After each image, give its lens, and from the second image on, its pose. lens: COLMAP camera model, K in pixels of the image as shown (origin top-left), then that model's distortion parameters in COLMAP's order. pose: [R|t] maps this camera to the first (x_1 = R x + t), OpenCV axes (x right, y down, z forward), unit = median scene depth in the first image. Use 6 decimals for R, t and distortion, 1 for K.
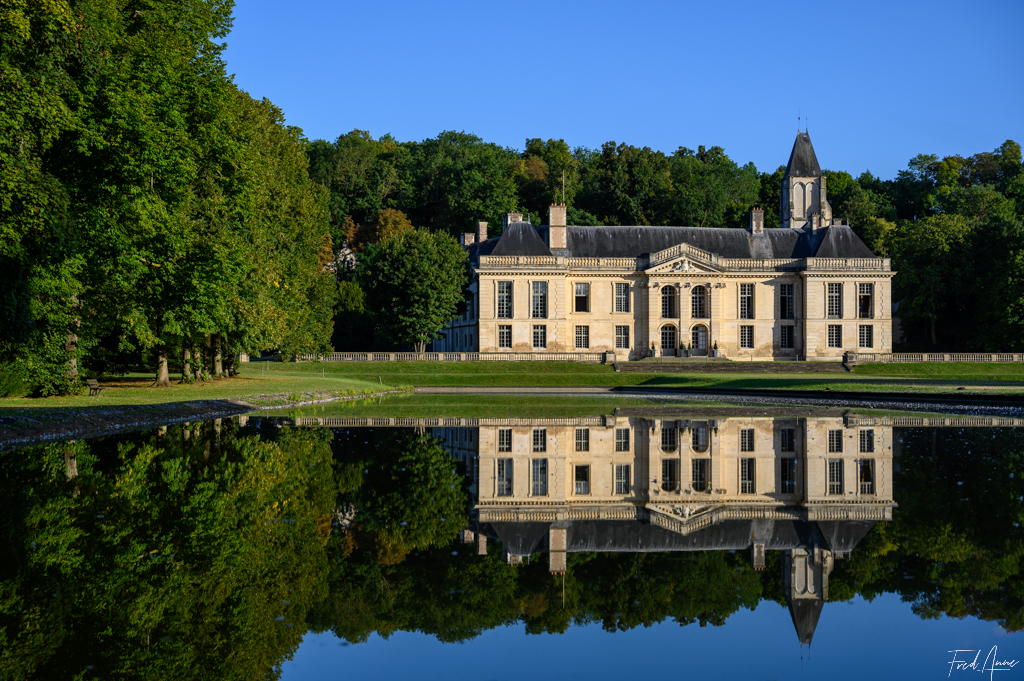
lens RADIAL K [[1529.2, 0, 511.9], [0, 1529.2, 342.0], [0, 0, 1]] dist [0.015582, 0.000000]
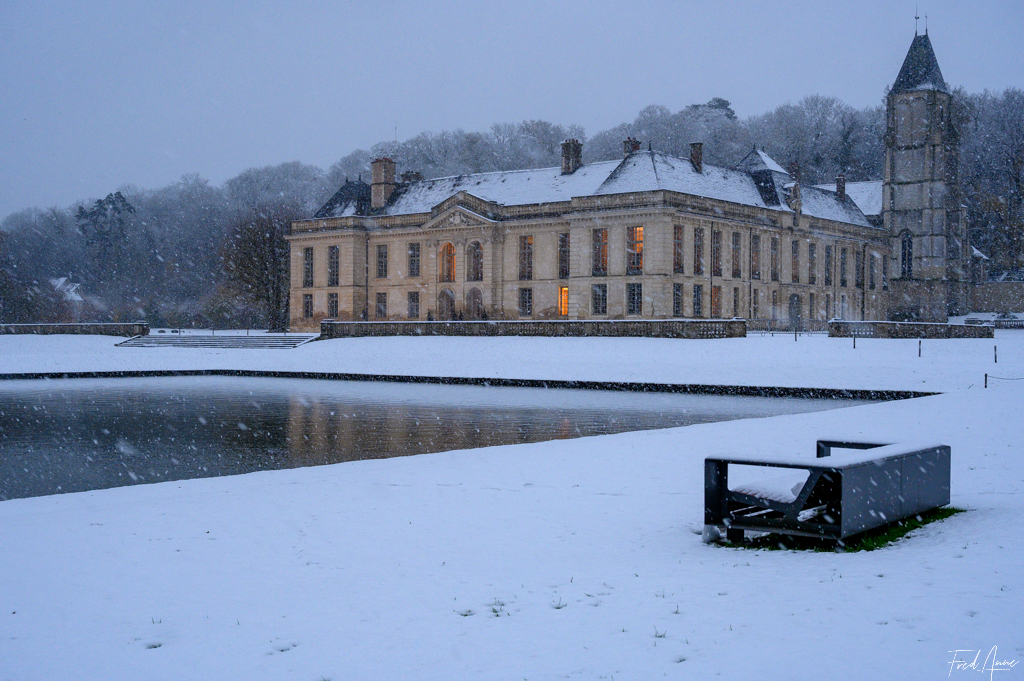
lens RADIAL K [[1193.5, 0, 510.4], [0, 1193.5, 340.3], [0, 0, 1]] dist [-0.012307, 0.000000]
pose [[0.735626, 0.004784, -0.677371, 0.577244], [0.010998, 0.999759, 0.019005, 0.004770], [0.677299, -0.021431, 0.735396, 0.536425]]
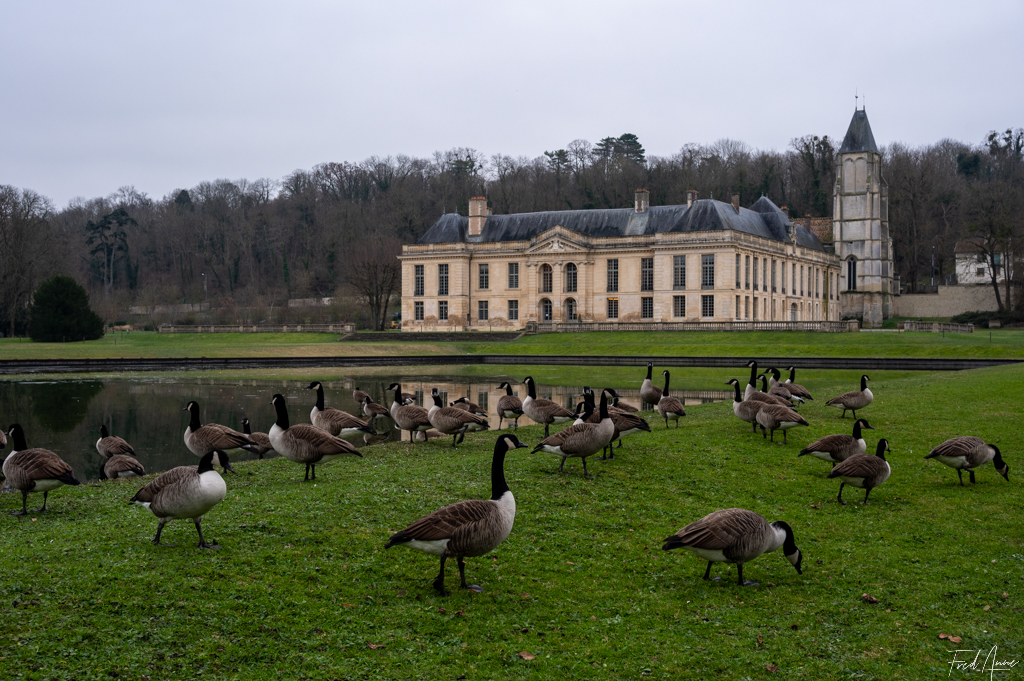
lens RADIAL K [[1193.5, 0, 513.3], [0, 1193.5, 340.0], [0, 0, 1]] dist [-0.012307, 0.000000]
pose [[0.835907, -0.000177, -0.548870, 0.565707], [0.009848, 0.999844, 0.014677, 0.006179], [0.548782, -0.017674, 0.835779, 0.251859]]
